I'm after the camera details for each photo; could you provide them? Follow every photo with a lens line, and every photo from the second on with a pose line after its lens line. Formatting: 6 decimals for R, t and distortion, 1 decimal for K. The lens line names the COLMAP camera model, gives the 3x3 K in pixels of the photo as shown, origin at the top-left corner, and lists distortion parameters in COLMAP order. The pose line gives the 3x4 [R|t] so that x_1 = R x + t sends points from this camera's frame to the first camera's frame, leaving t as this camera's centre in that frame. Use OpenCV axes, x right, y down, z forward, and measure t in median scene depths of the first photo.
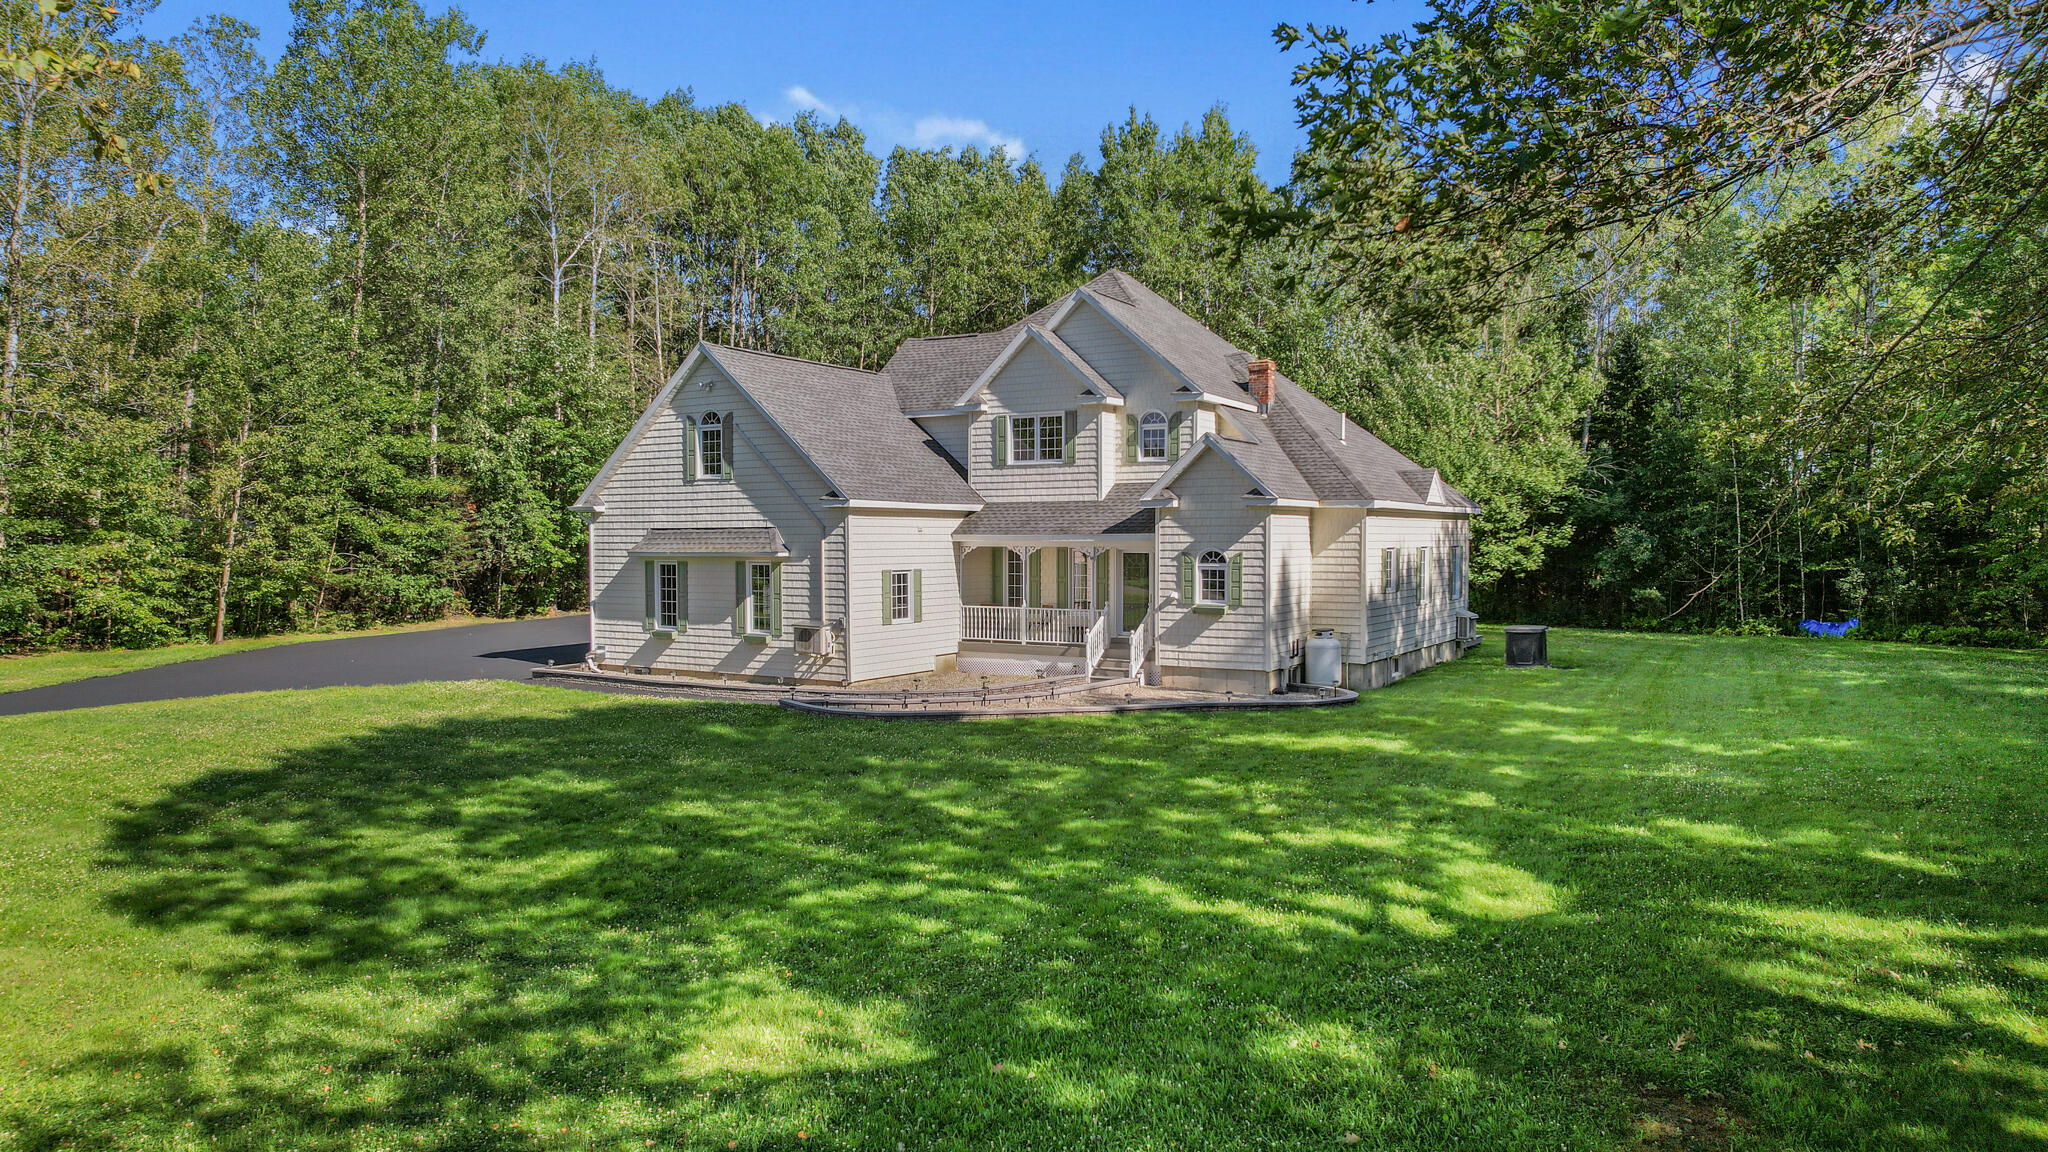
lens RADIAL K [[1314.1, 0, 1017.1], [0, 1314.1, 573.0], [0, 0, 1]] dist [-0.042688, 0.021905]
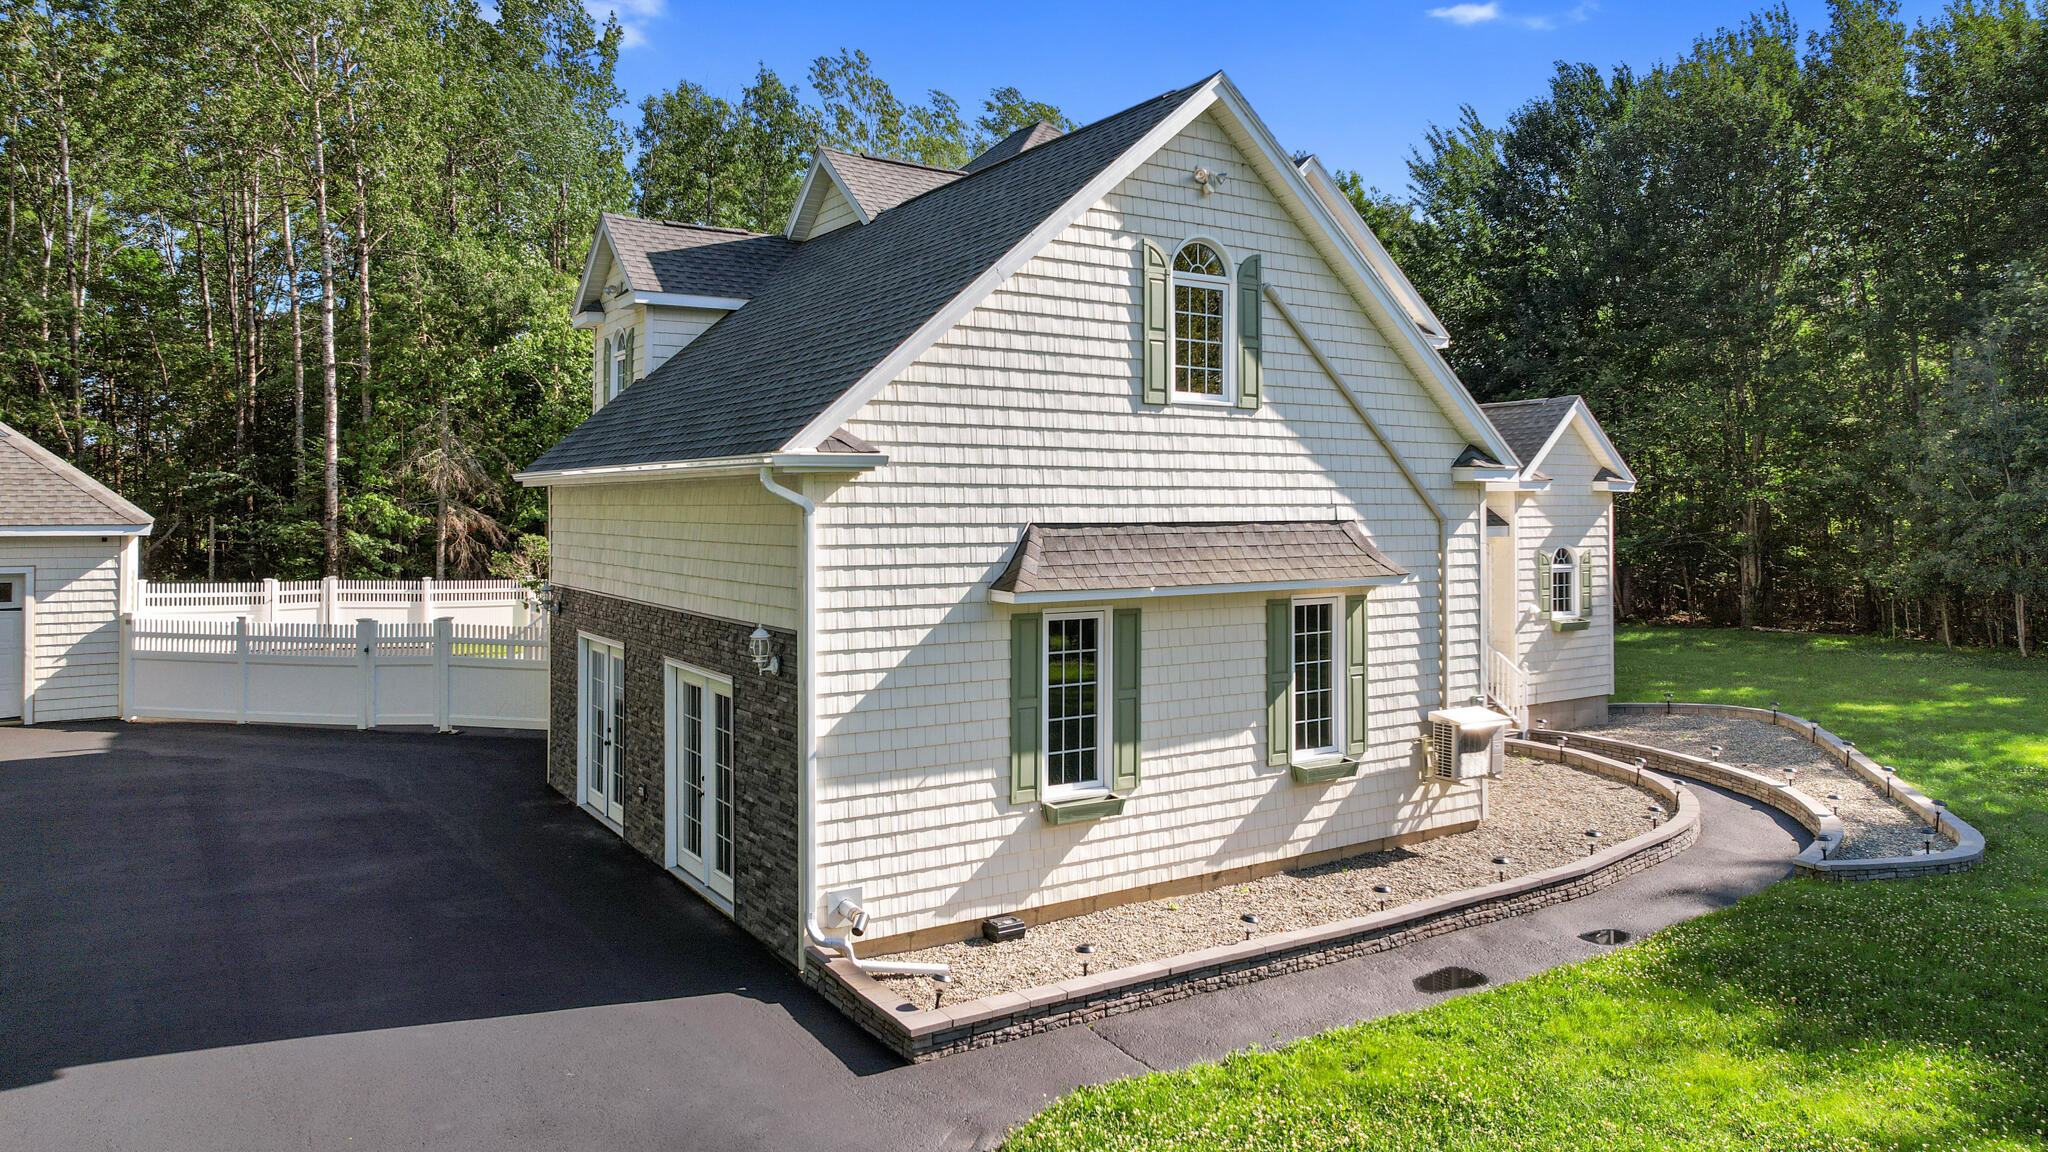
lens RADIAL K [[1314.1, 0, 1022.4], [0, 1314.1, 490.0], [0, 0, 1]] dist [-0.042688, 0.021905]
pose [[0.446114, 0.014491, 0.894859, -0.626708], [0.024206, 0.999308, -0.028250, -0.034077], [-0.894649, 0.034264, 0.445454, 0.864392]]
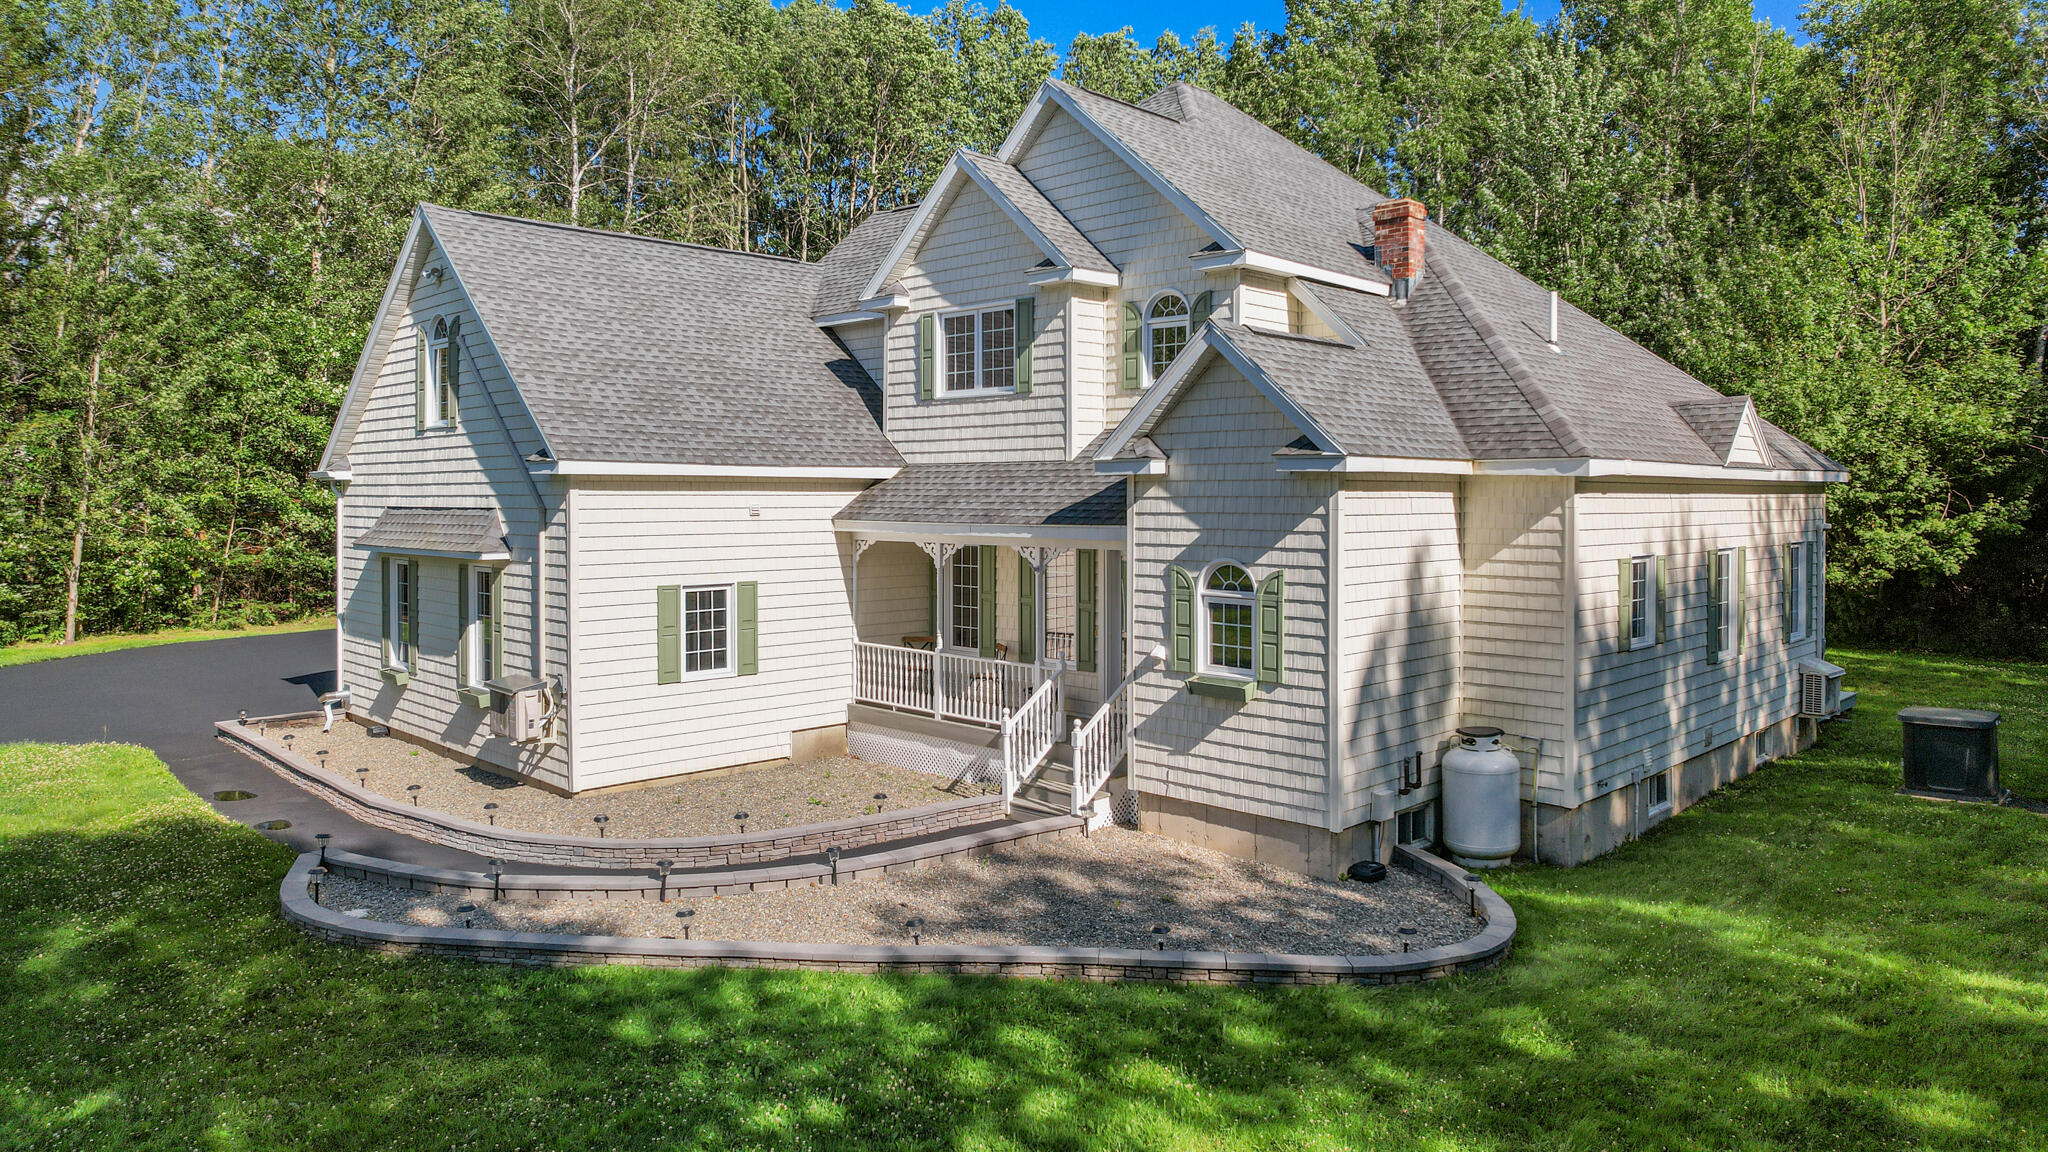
lens RADIAL K [[1314.1, 0, 1042.4], [0, 1314.1, 484.0], [0, 0, 1]] dist [-0.042688, 0.021905]
pose [[0.973988, 0.001632, -0.226594, 0.176138], [-0.009134, 0.999444, -0.032062, -0.028064], [0.226416, 0.033298, 0.973461, 0.471945]]
